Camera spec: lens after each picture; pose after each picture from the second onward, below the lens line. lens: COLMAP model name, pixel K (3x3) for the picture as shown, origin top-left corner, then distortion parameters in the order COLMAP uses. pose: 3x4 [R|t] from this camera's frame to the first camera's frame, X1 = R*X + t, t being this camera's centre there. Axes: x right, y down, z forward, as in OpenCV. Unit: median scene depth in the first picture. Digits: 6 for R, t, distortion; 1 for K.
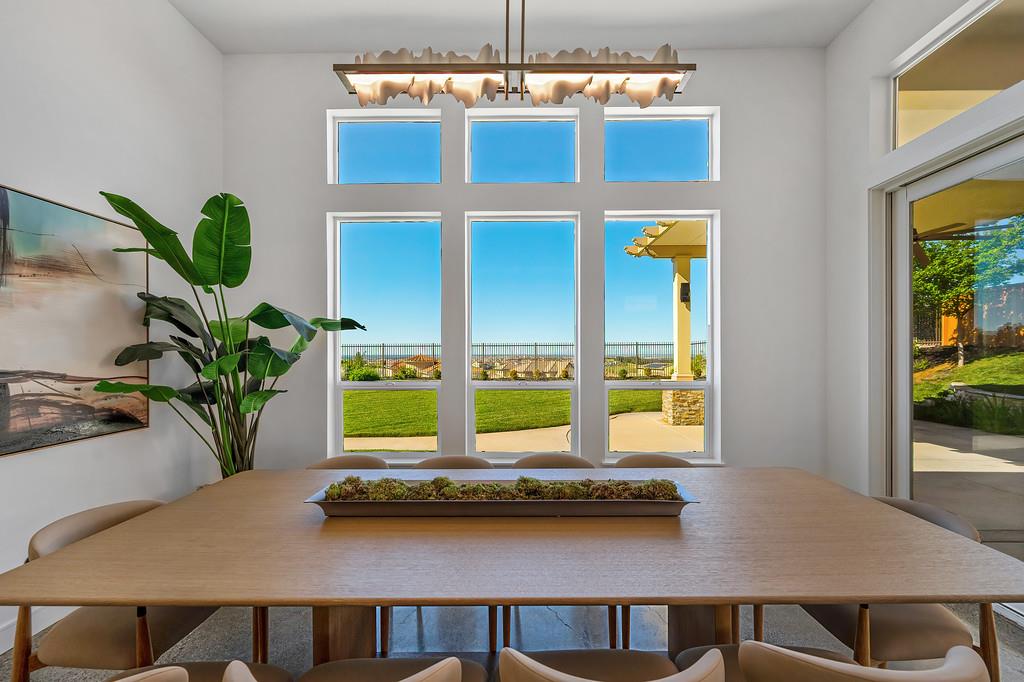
lens RADIAL K [[404.2, 0, 515.9], [0, 404.2, 354.3], [0, 0, 1]] dist [0.000214, -0.000707]
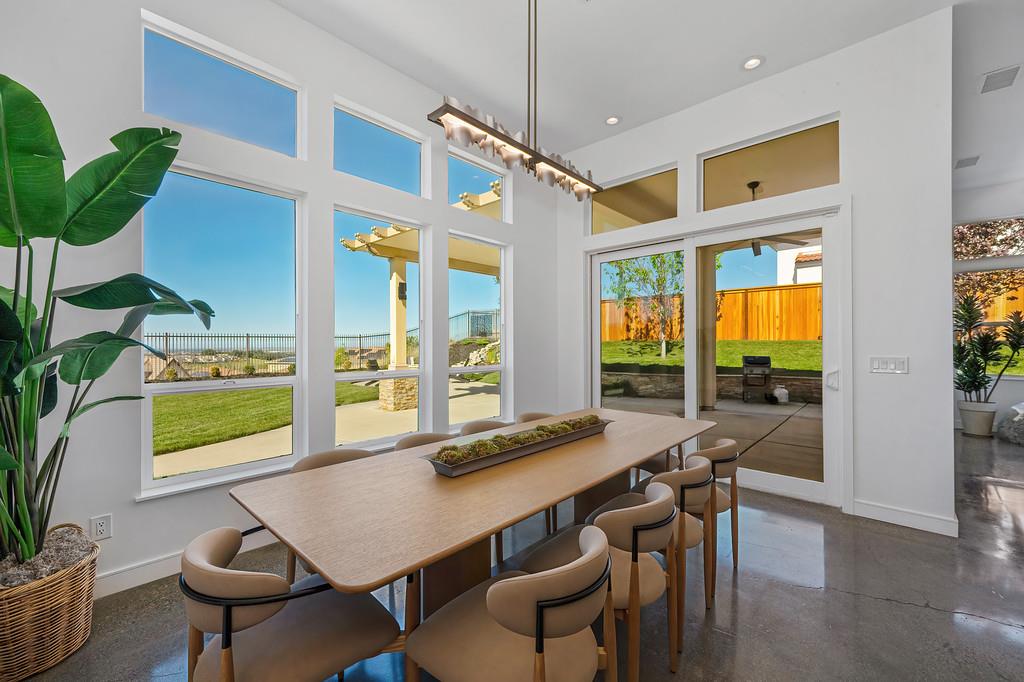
lens RADIAL K [[404.2, 0, 519.2], [0, 404.2, 341.3], [0, 0, 1]] dist [0.000214, -0.000707]
pose [[0.680479, 0.003129, 0.732761, -0.185496], [0.007410, 0.999910, -0.011151, 0.001277], [-0.732730, 0.013018, 0.680395, 0.004747]]
